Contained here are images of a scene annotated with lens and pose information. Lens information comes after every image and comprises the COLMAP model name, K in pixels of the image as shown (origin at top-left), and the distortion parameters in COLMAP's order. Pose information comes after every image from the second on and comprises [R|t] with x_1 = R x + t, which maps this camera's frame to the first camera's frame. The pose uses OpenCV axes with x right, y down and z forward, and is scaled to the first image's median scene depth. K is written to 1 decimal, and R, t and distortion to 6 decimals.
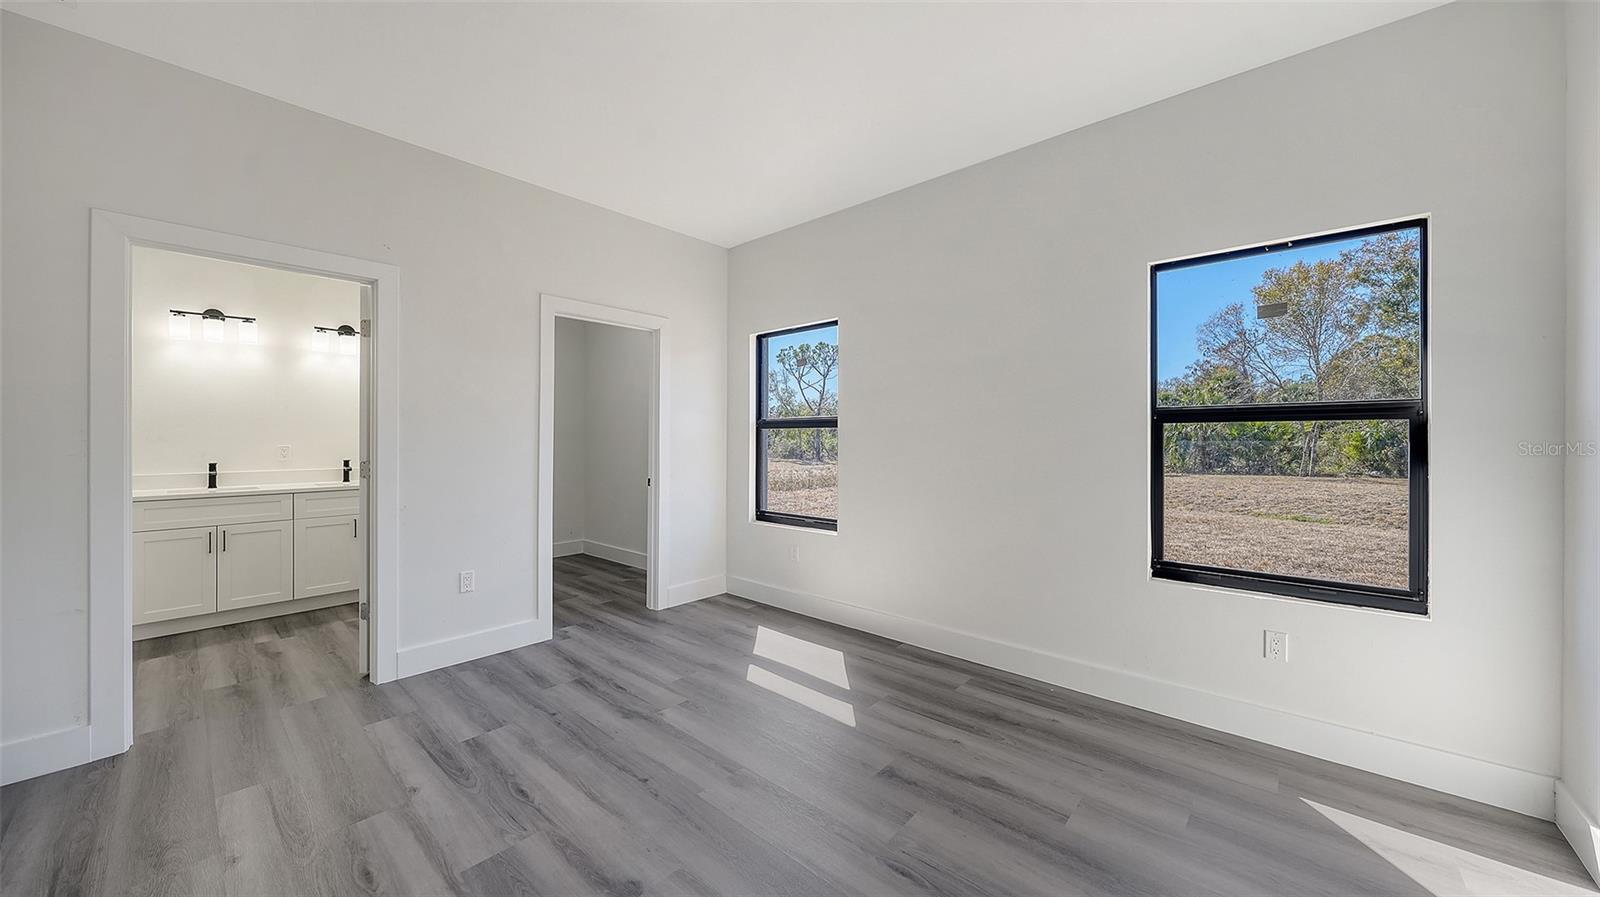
lens RADIAL K [[557.9, 0, 787.4], [0, 557.9, 437.3], [0, 0, 1]] dist [-0.000715, -0.000623]
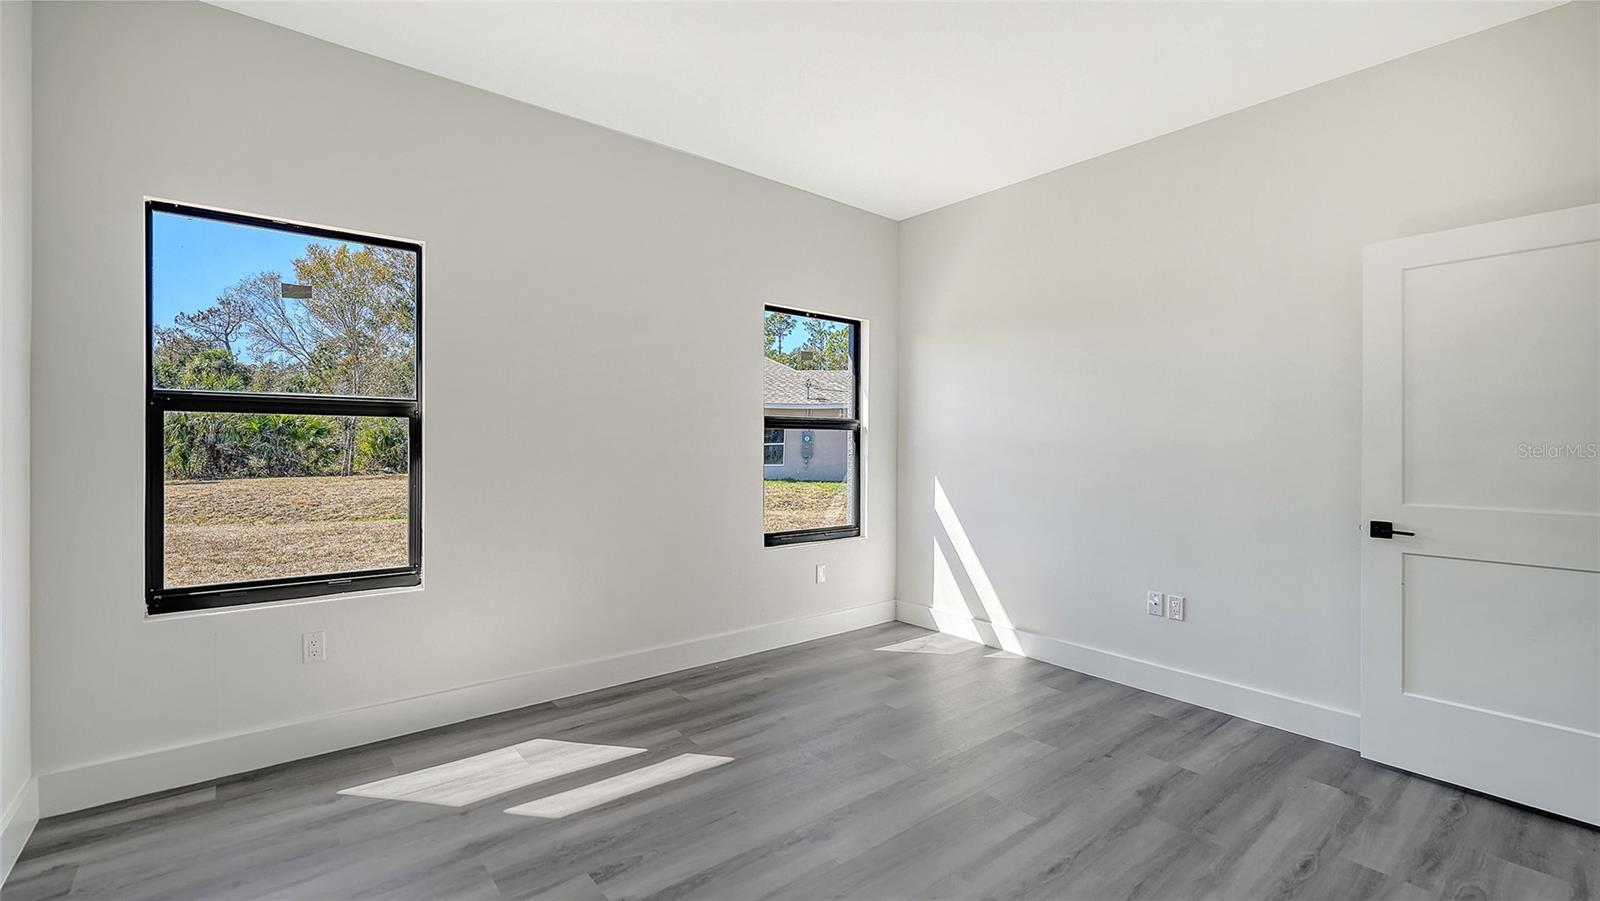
lens RADIAL K [[677.1, 0, 803.2], [0, 677.1, 450.5], [0, 0, 1]] dist [0.001786, 0.000200]
pose [[0.136774, -0.010410, 0.990548, -0.595048], [-0.017234, 0.999768, 0.012886, 0.003101], [-0.990452, -0.018834, 0.136563, 0.472256]]
